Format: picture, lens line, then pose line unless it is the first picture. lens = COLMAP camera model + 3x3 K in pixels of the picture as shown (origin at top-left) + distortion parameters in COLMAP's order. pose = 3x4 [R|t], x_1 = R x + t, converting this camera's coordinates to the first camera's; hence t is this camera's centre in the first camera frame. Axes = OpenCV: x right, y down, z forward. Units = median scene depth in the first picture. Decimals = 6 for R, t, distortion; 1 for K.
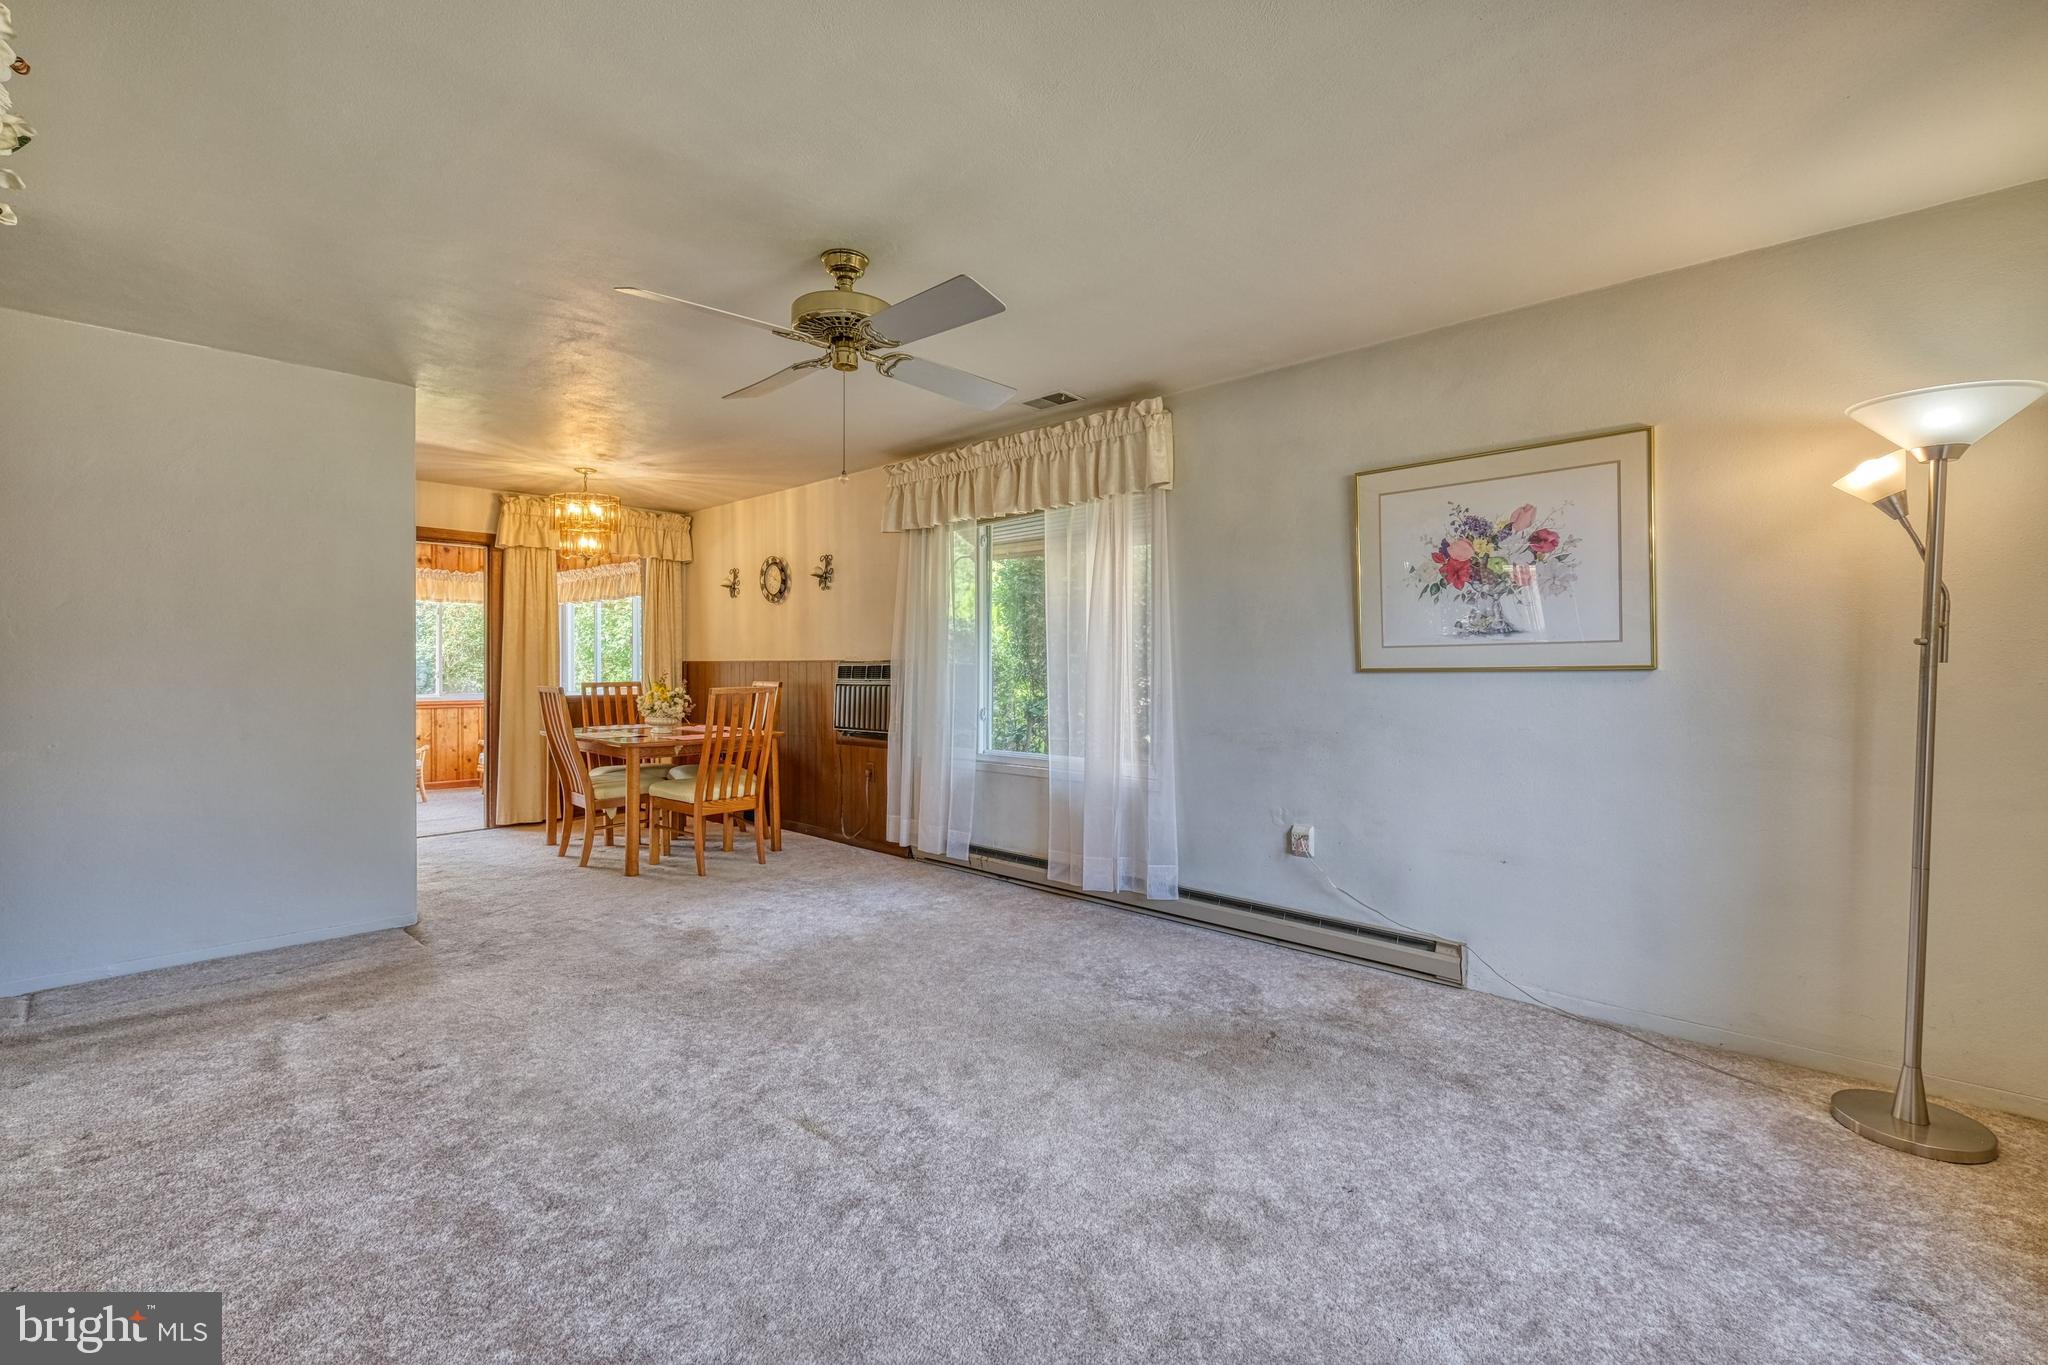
lens RADIAL K [[890.7, 0, 1044.3], [0, 890.7, 672.3], [0, 0, 1]] dist [0.003657, 0.000394]
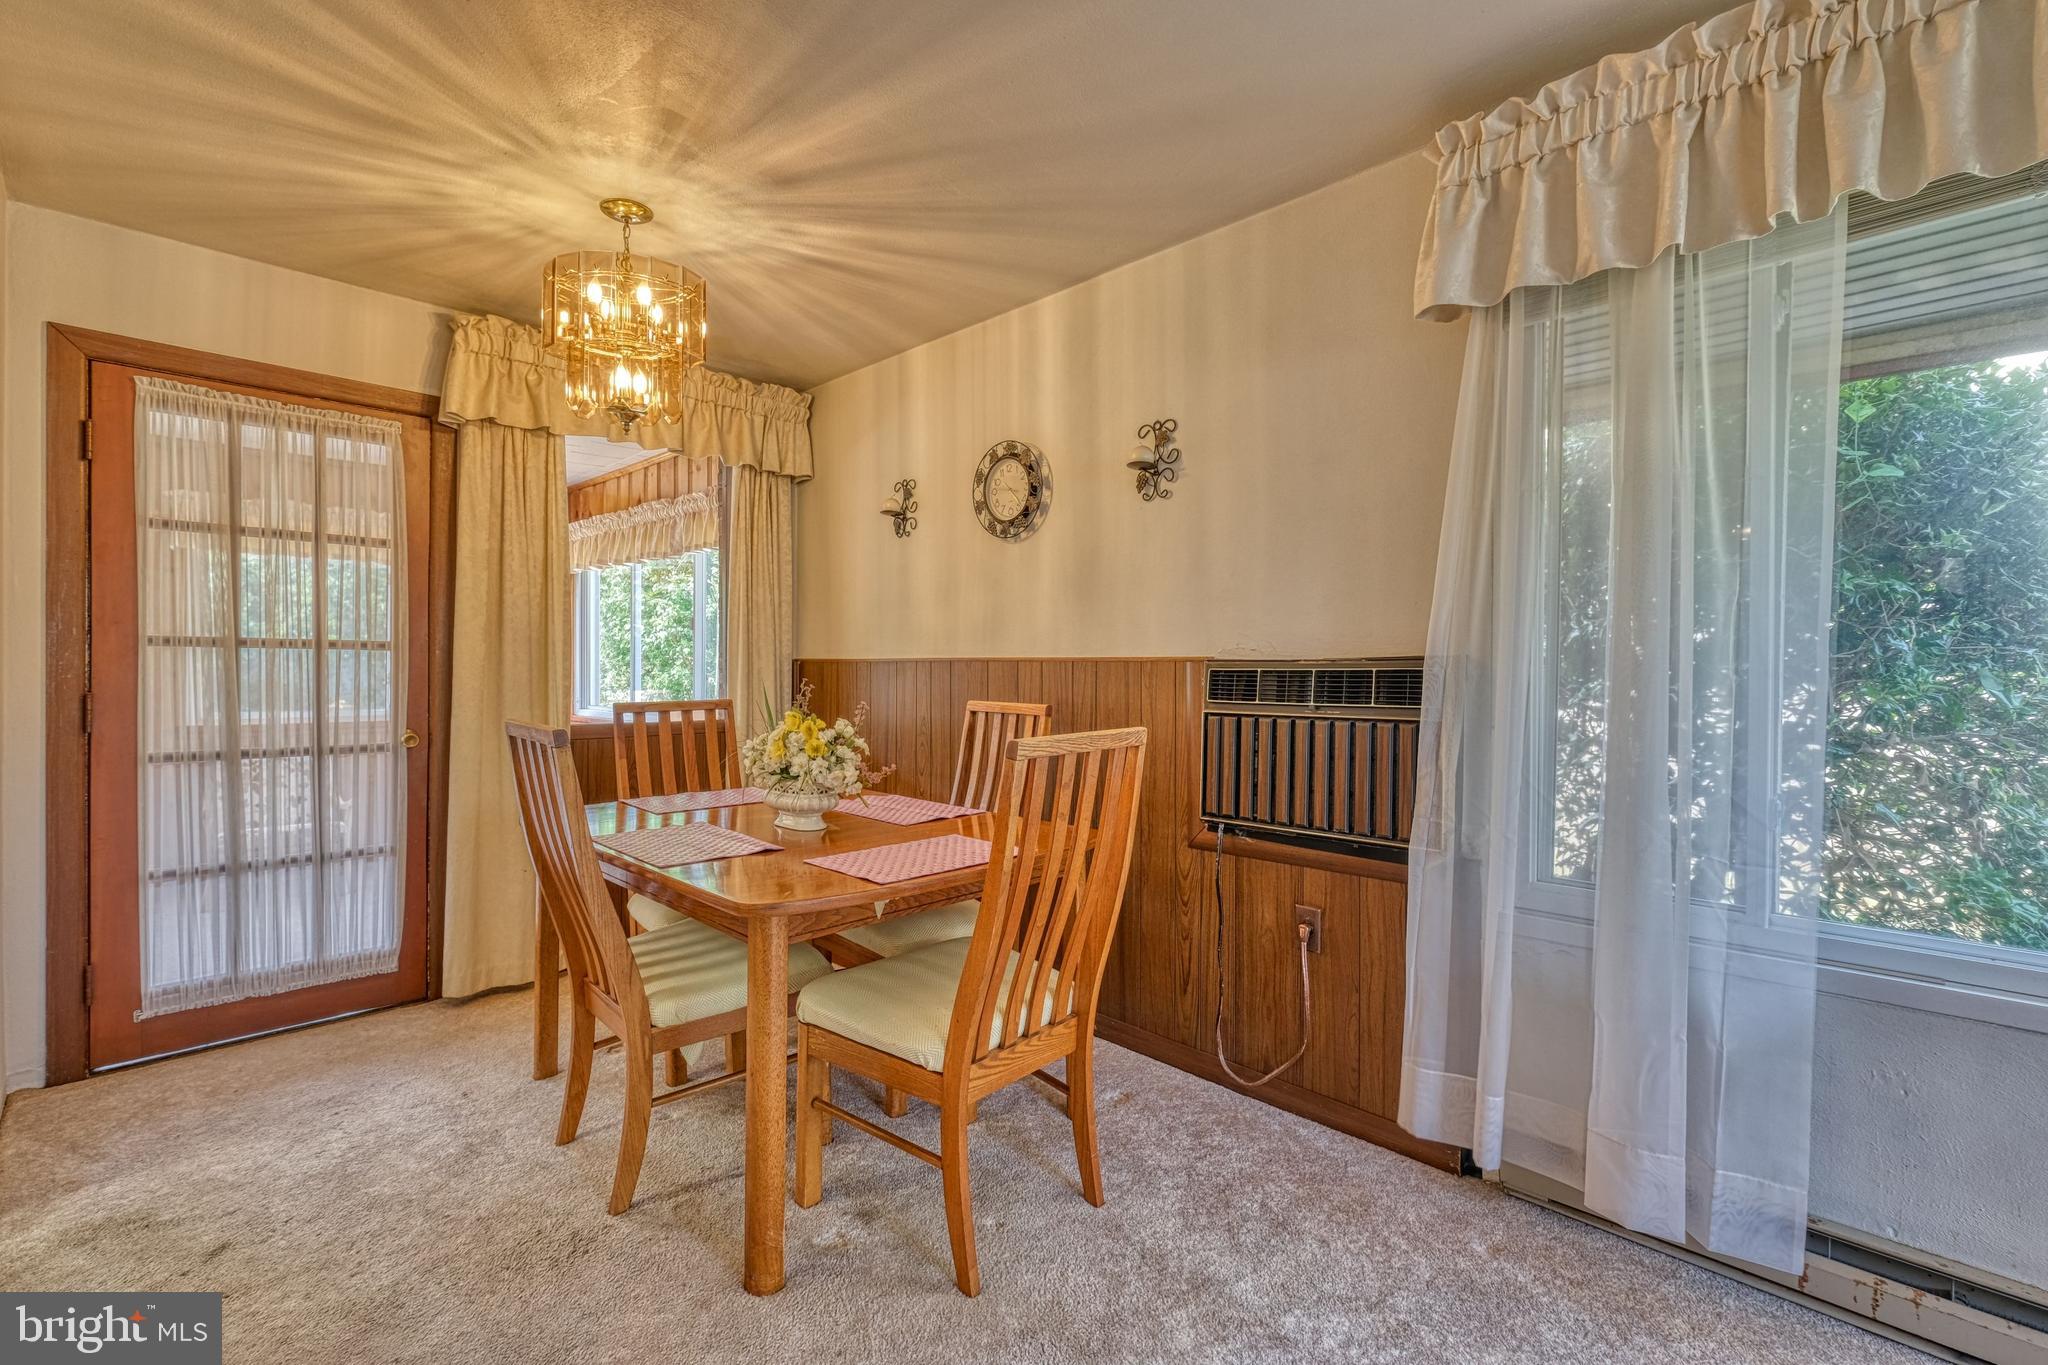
lens RADIAL K [[901.1, 0, 1058.8], [0, 901.1, 679.3], [0, 0, 1]] dist [-0.007479, 0.000150]
pose [[0.999887, 0.005083, -0.014131, -0.271784], [-0.004996, 0.999968, 0.006184, -0.004663], [0.014162, -0.006113, 0.999881, 0.517708]]
